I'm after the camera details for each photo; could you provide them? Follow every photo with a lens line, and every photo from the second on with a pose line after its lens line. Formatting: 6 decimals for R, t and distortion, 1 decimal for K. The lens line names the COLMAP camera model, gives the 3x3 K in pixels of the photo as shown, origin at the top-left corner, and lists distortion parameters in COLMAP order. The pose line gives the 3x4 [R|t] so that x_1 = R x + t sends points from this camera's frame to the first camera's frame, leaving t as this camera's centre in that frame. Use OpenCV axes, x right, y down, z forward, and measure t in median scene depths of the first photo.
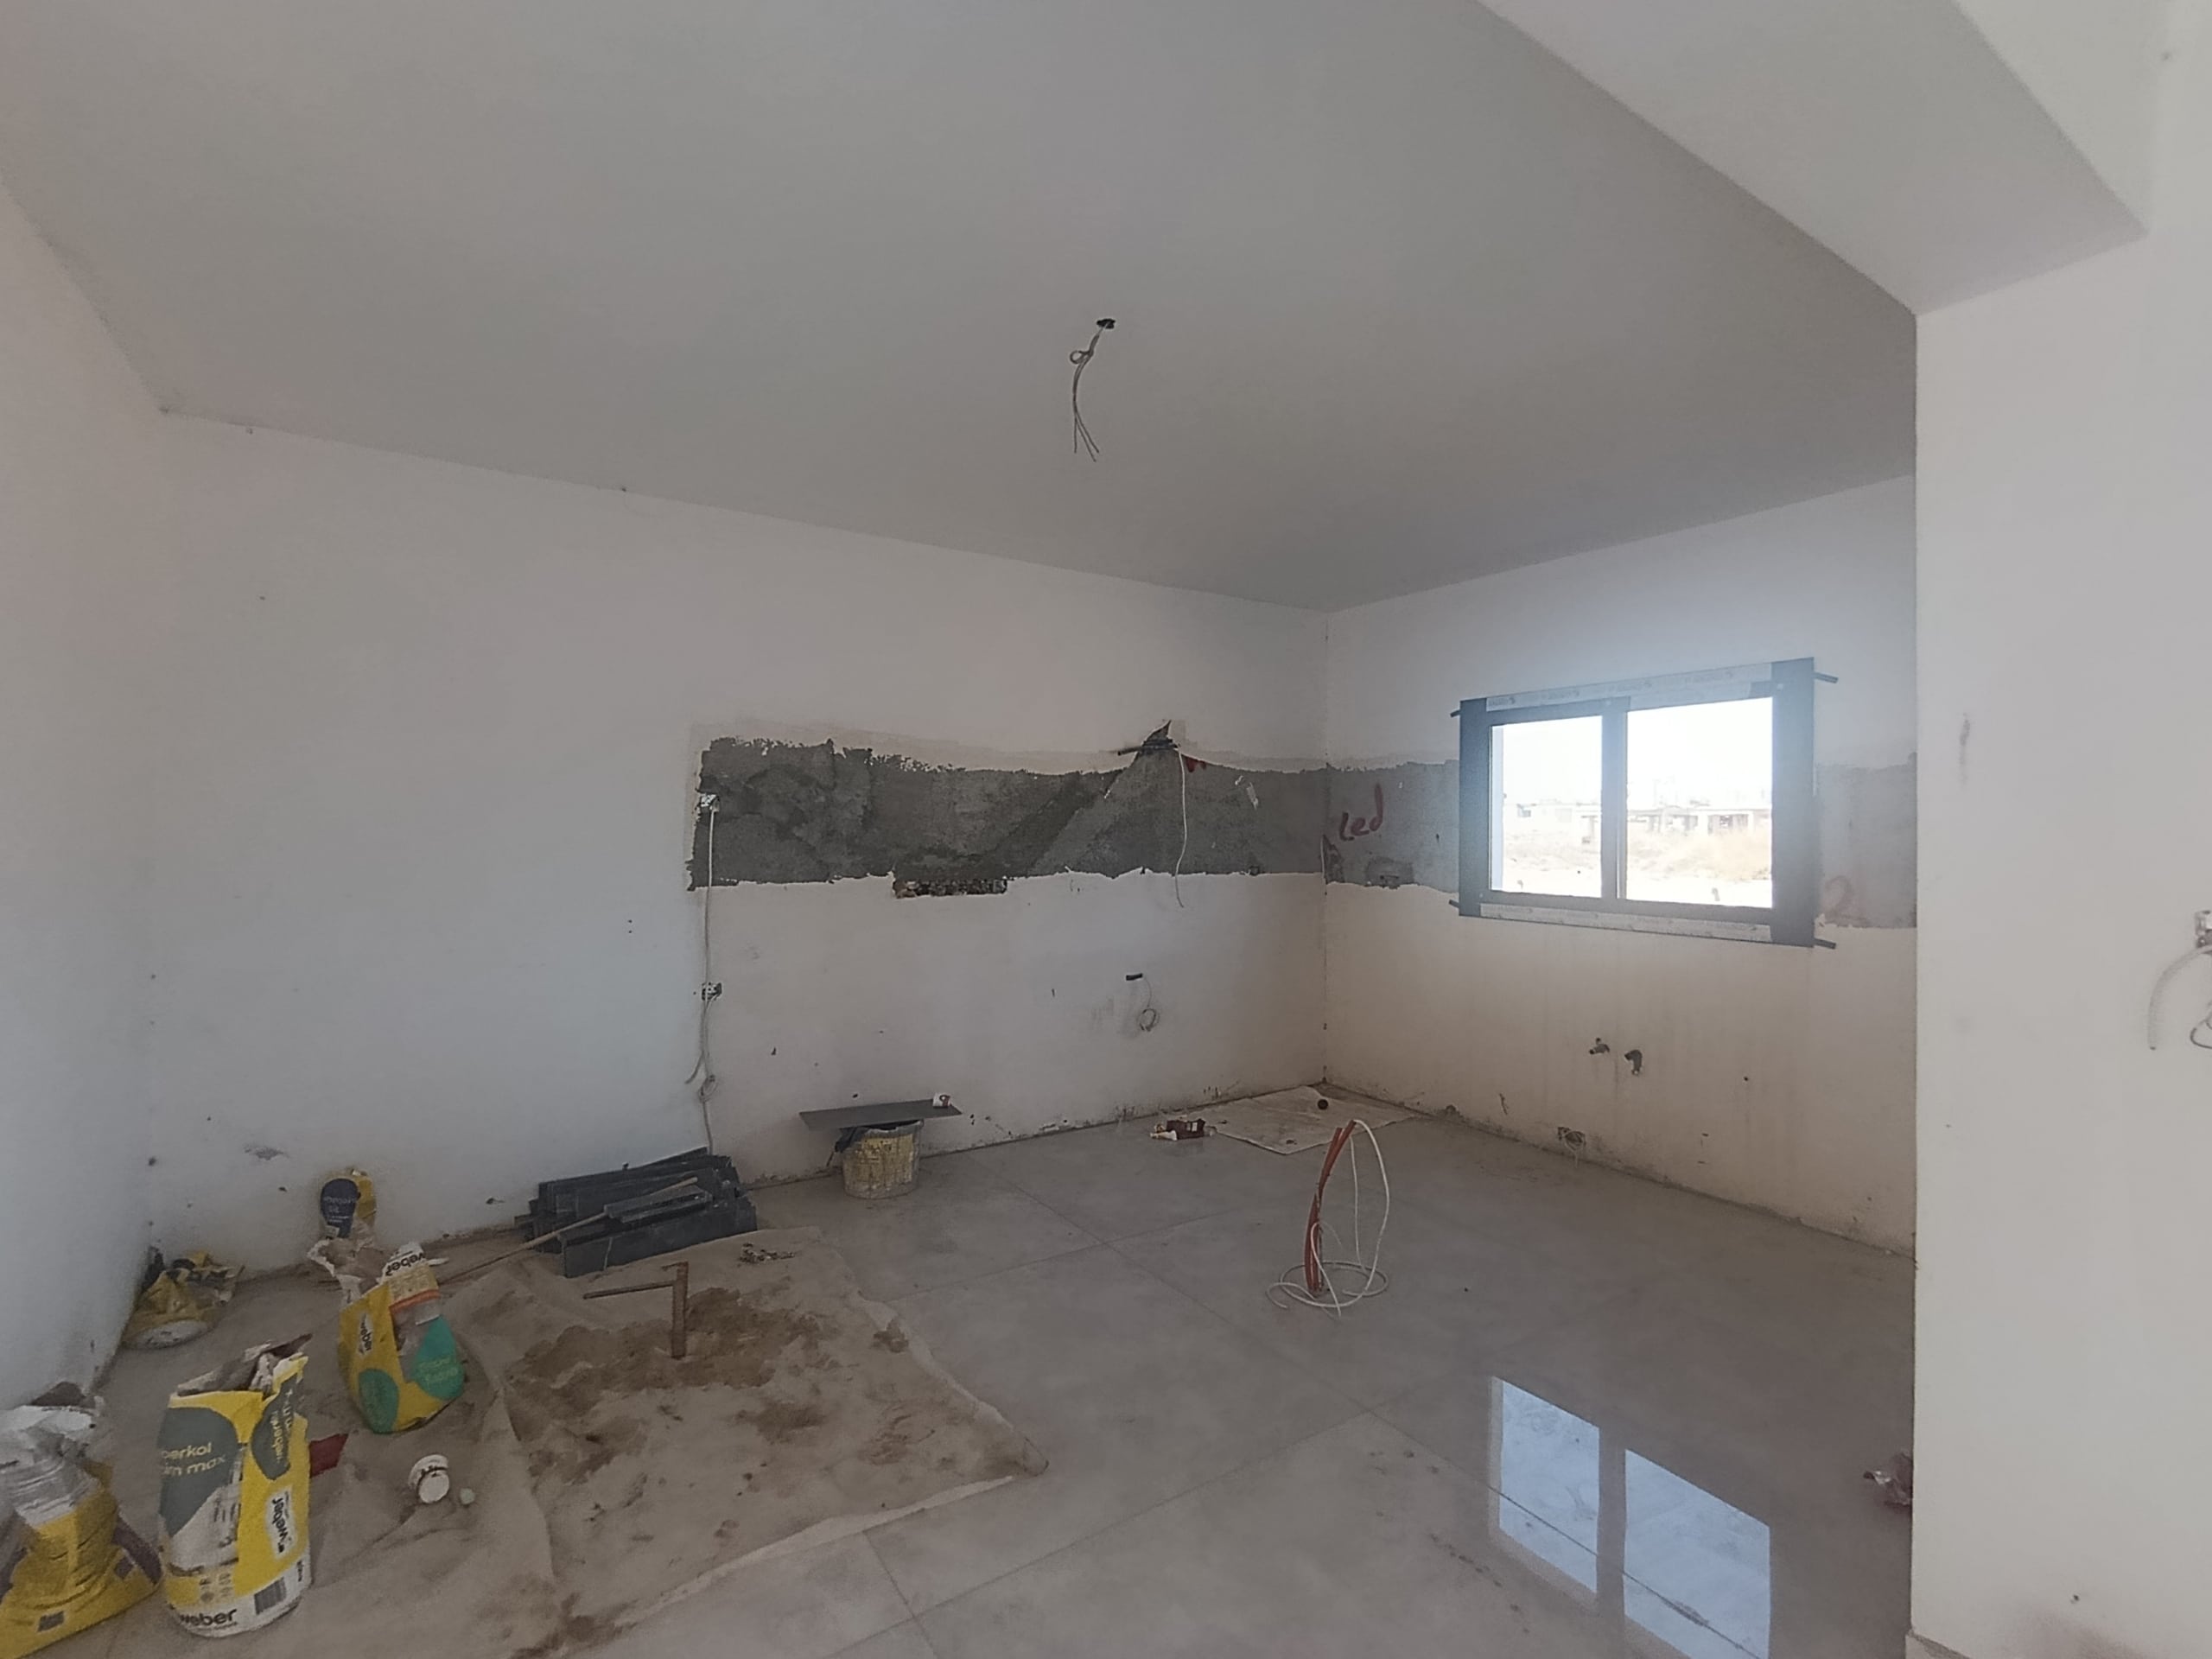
lens RADIAL K [[1006.0, 0, 1097.2], [0, 1006.0, 826.1], [0, 0, 1]] dist [0.002148, -0.000005]
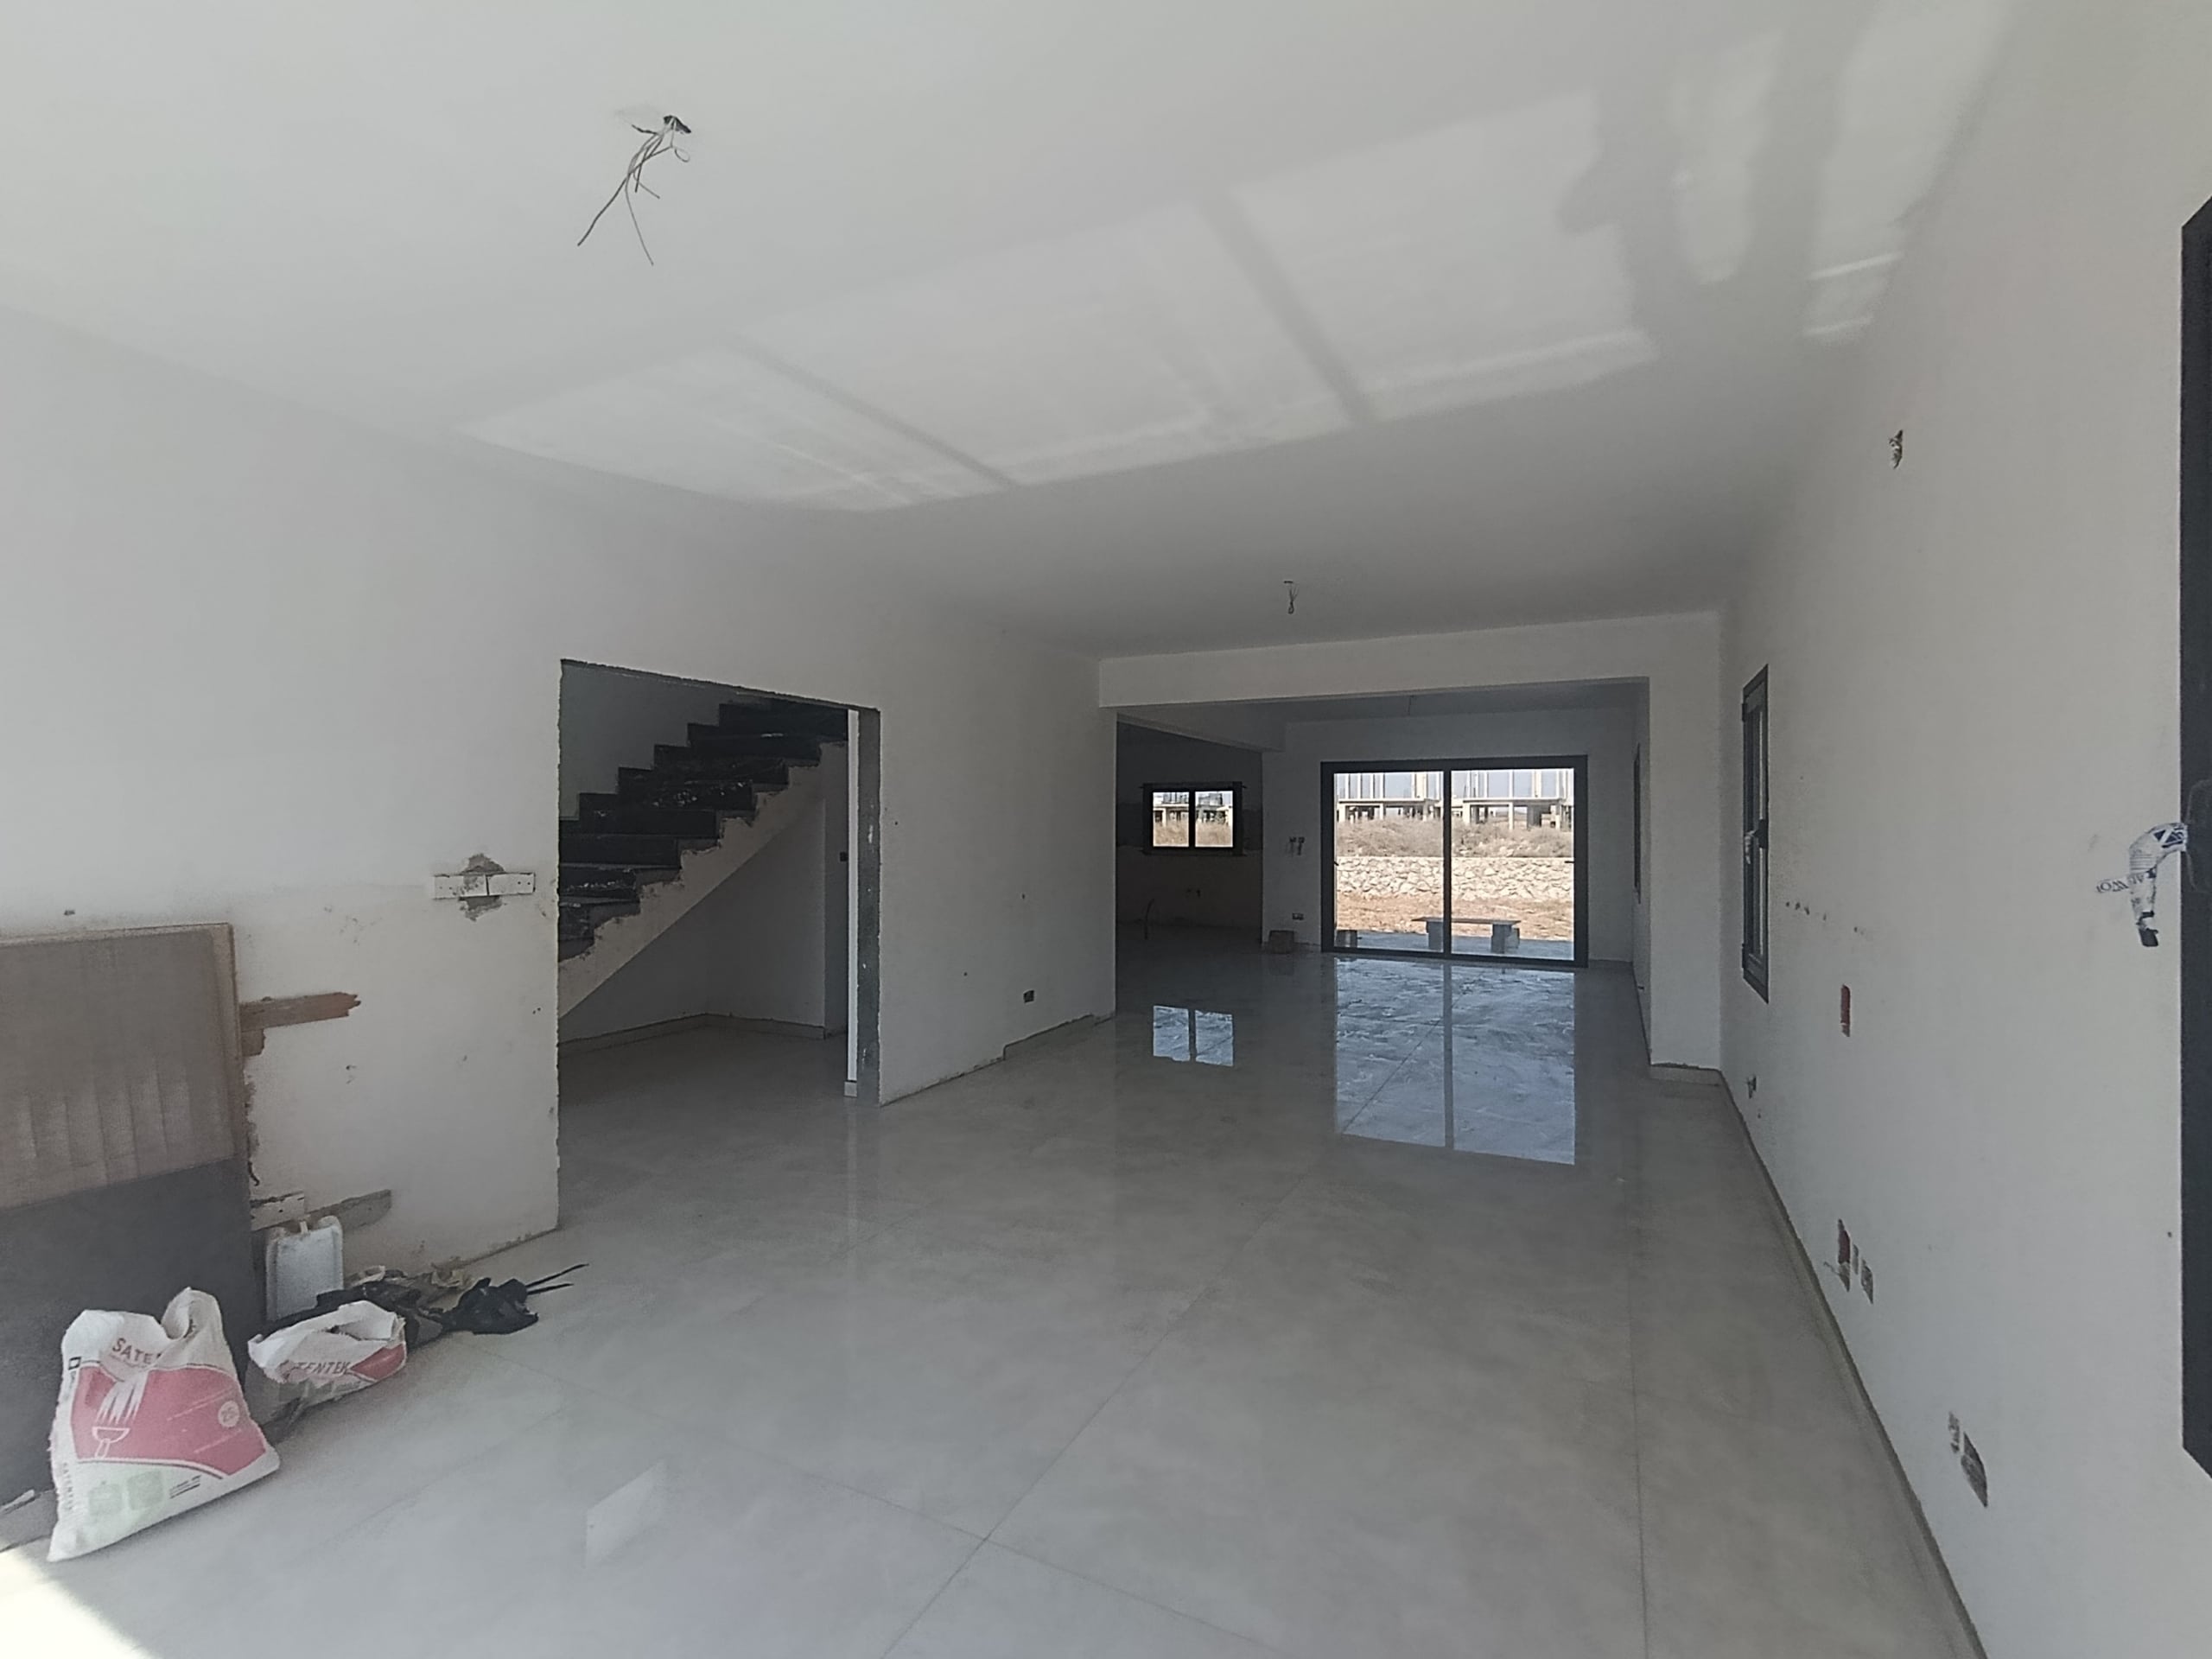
lens RADIAL K [[1006.0, 0, 1107.8], [0, 1006.0, 828.2], [0, 0, 1]] dist [0.002148, -0.000005]
pose [[0.860033, -0.007159, 0.510189, -1.381305], [0.003087, 0.999956, 0.008829, -0.020190], [-0.510229, -0.006019, 0.860017, -1.673796]]
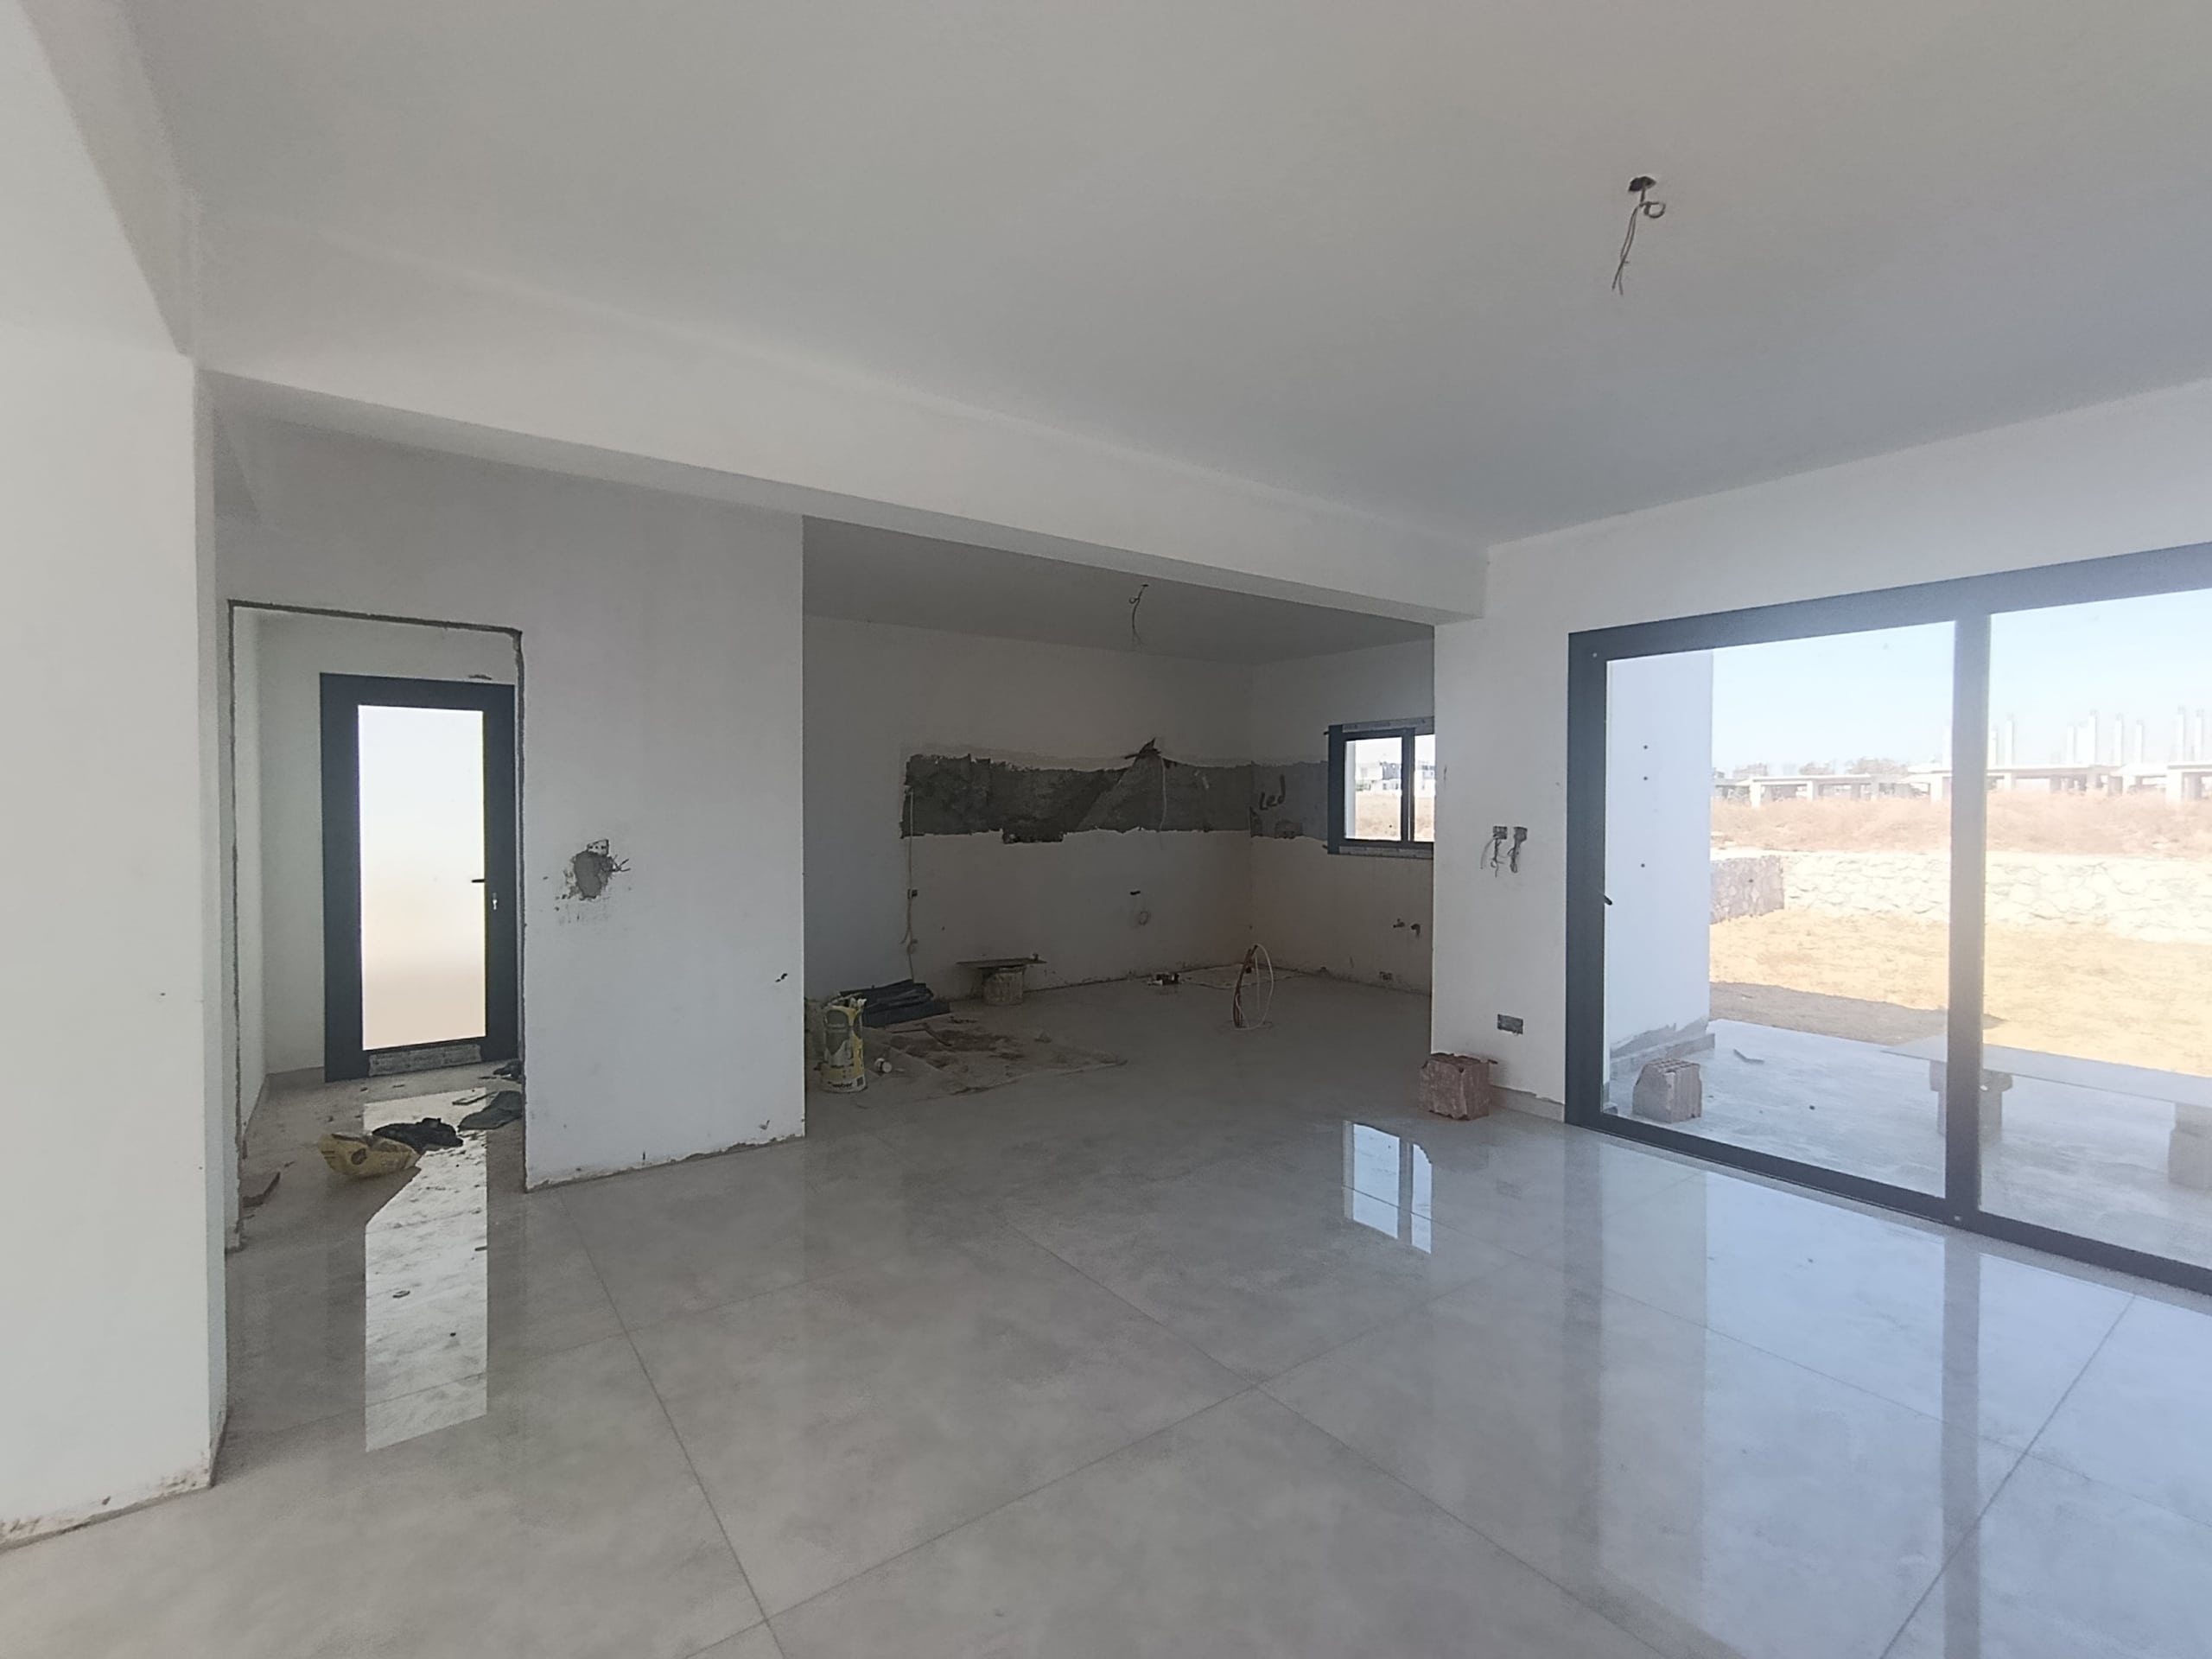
lens RADIAL K [[1006.0, 0, 1105.4], [0, 1006.0, 821.1], [0, 0, 1]] dist [0.002148, -0.000005]
pose [[0.998216, -0.007114, 0.059286, -0.120218], [0.005909, 0.999773, 0.020477, -0.002720], [-0.059418, -0.020090, 0.998031, -0.710574]]
